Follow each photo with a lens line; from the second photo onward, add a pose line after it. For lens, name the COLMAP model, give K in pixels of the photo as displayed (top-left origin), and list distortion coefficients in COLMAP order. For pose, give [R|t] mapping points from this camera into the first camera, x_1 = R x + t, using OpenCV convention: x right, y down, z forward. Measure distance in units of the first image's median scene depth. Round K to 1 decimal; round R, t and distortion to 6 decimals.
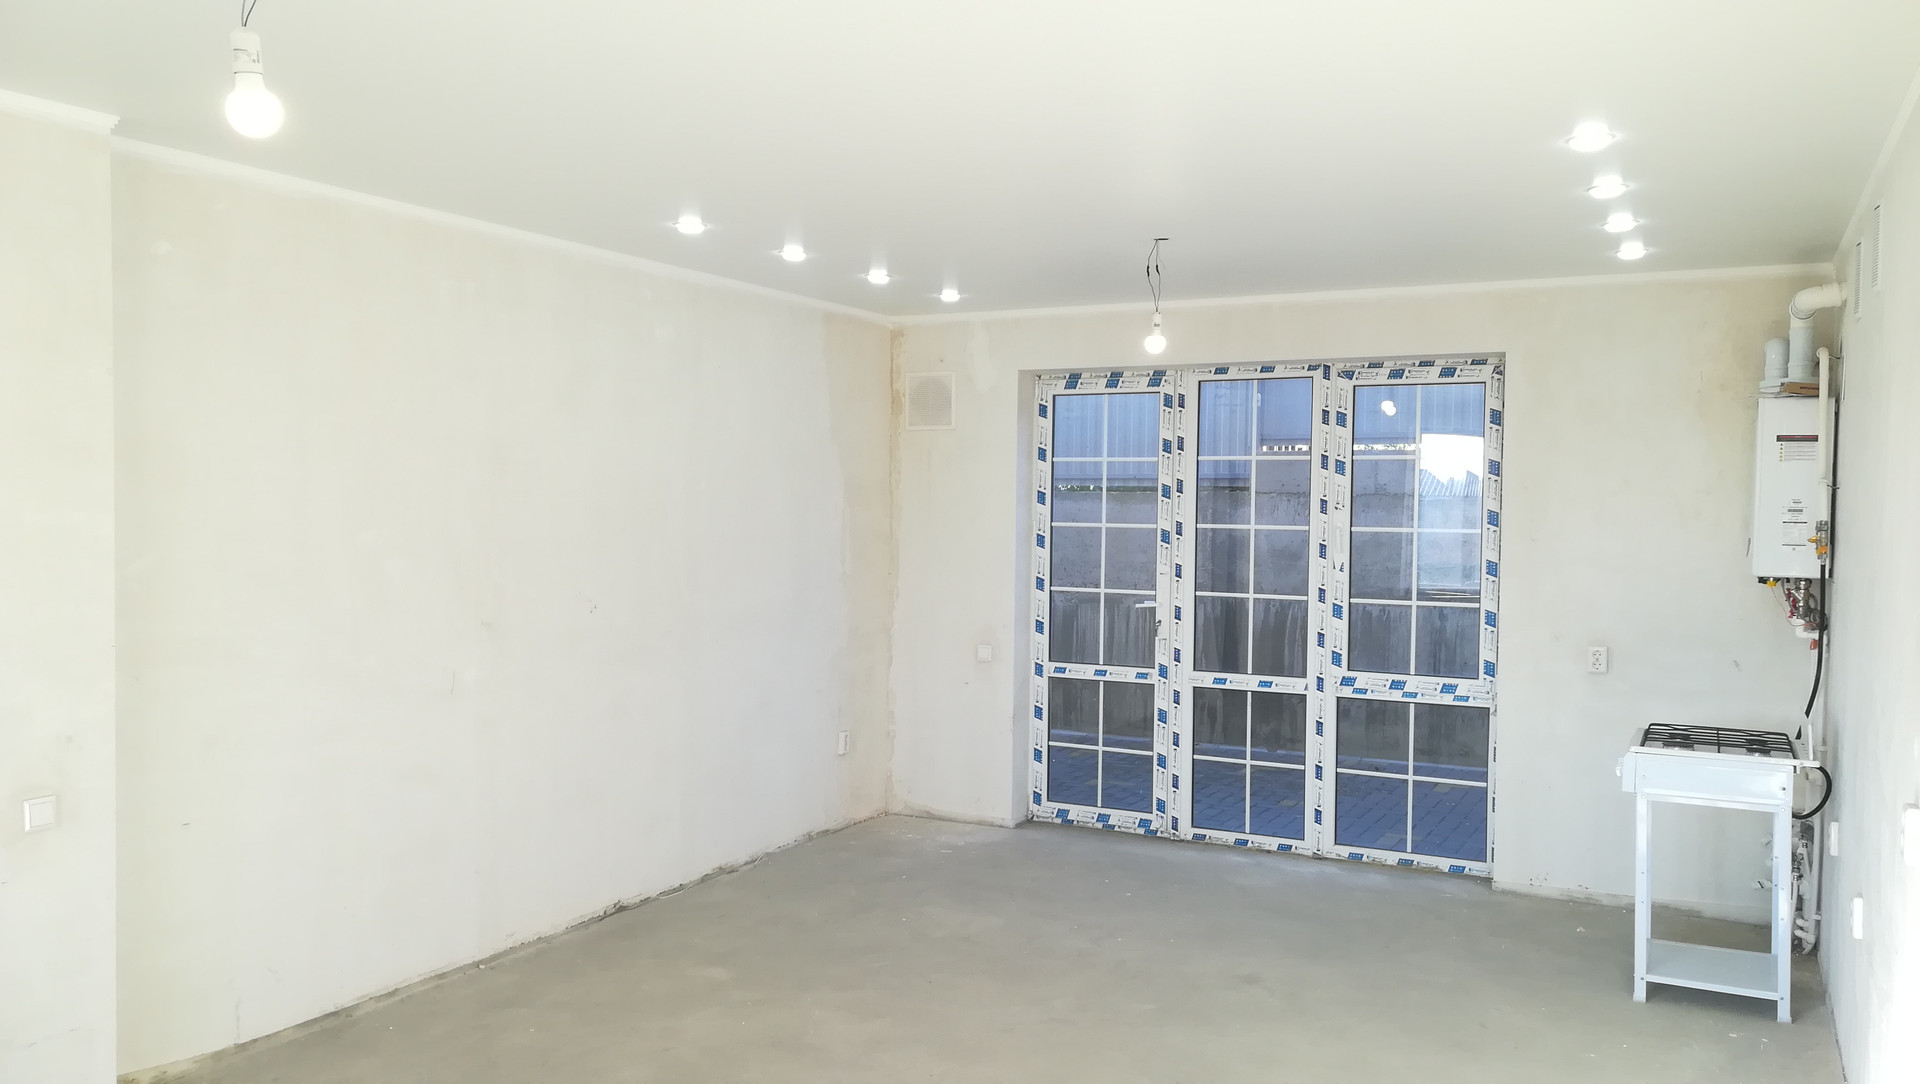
lens RADIAL K [[1512.6, 0, 963.3], [0, 1512.6, 538.8], [0, 0, 1]] dist [0.078147, -0.100959]
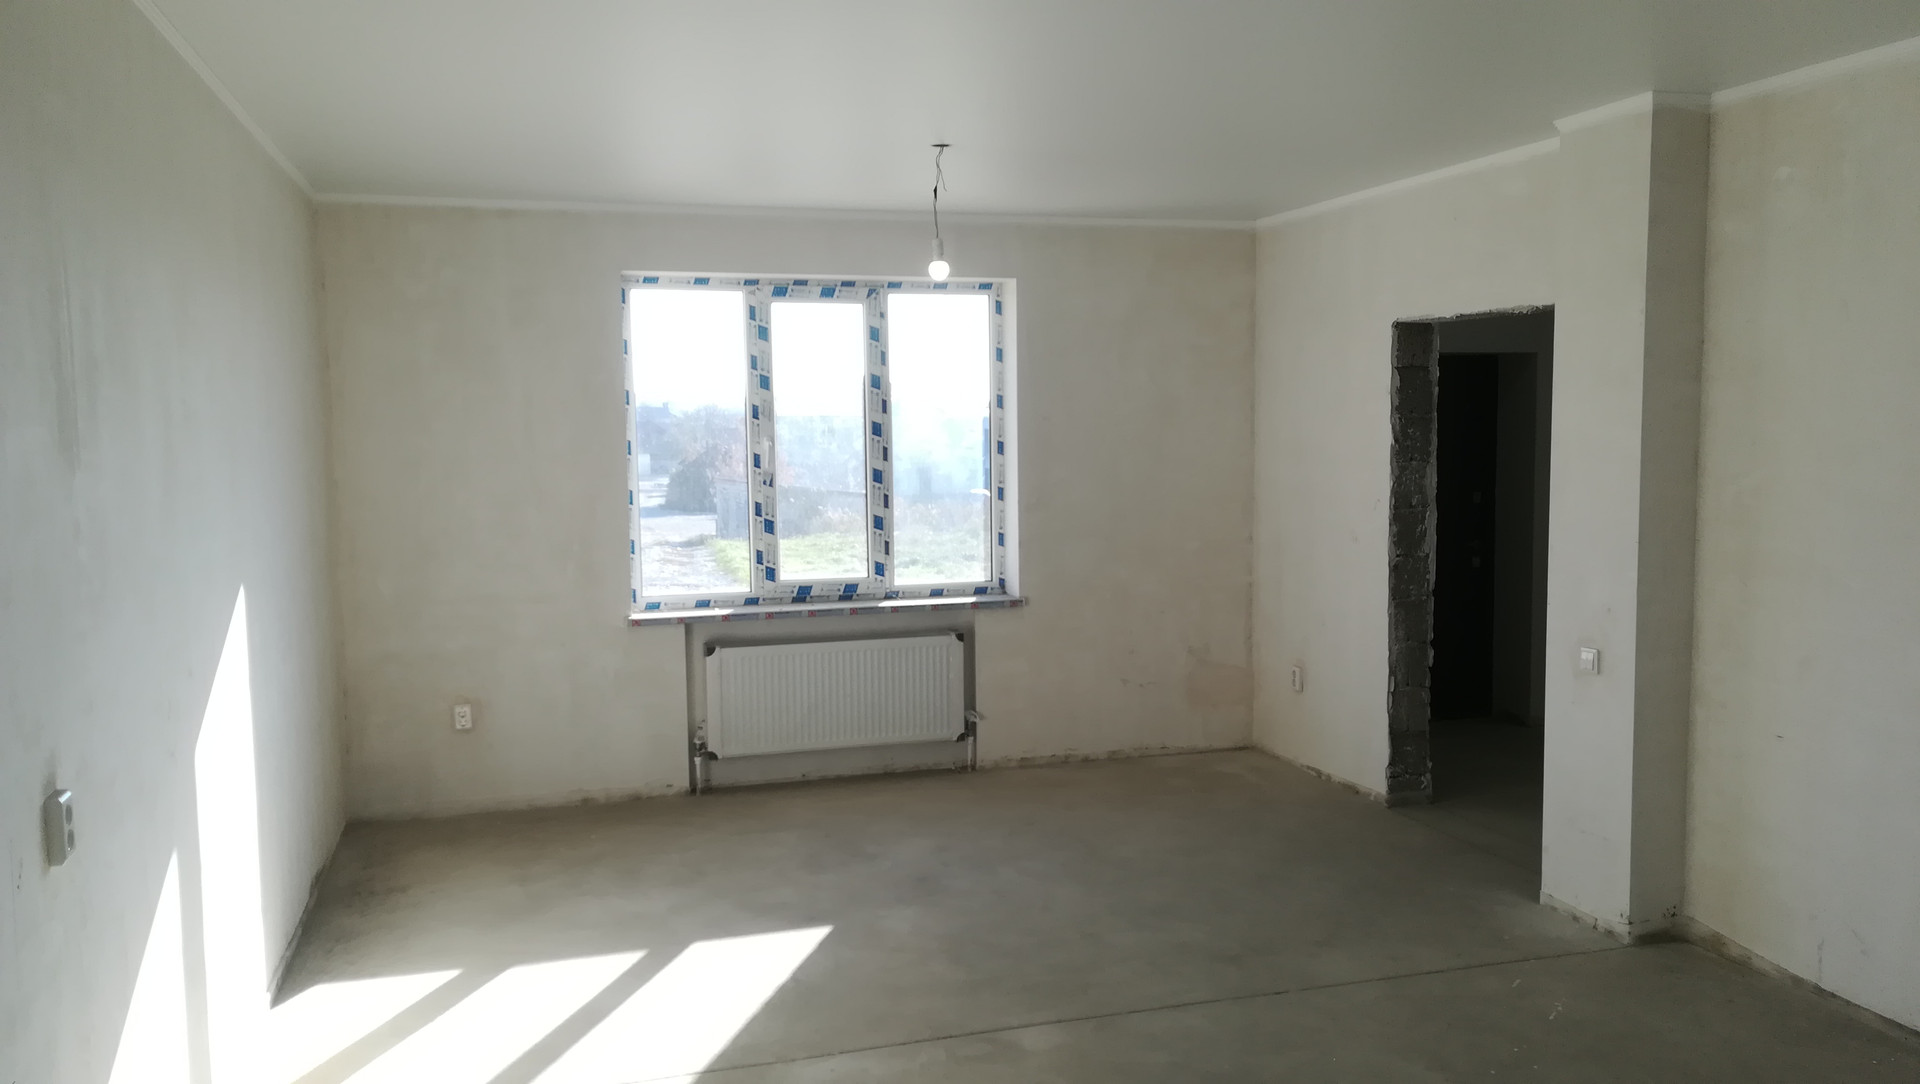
lens RADIAL K [[1512.6, 0, 960.9], [0, 1512.6, 542.4], [0, 0, 1]] dist [0.078147, -0.100959]
pose [[-0.720587, 0.053064, -0.691331, 0.335862], [-0.017827, 0.995320, 0.094979, -0.017201], [0.693135, 0.080766, -0.716269, 0.768997]]
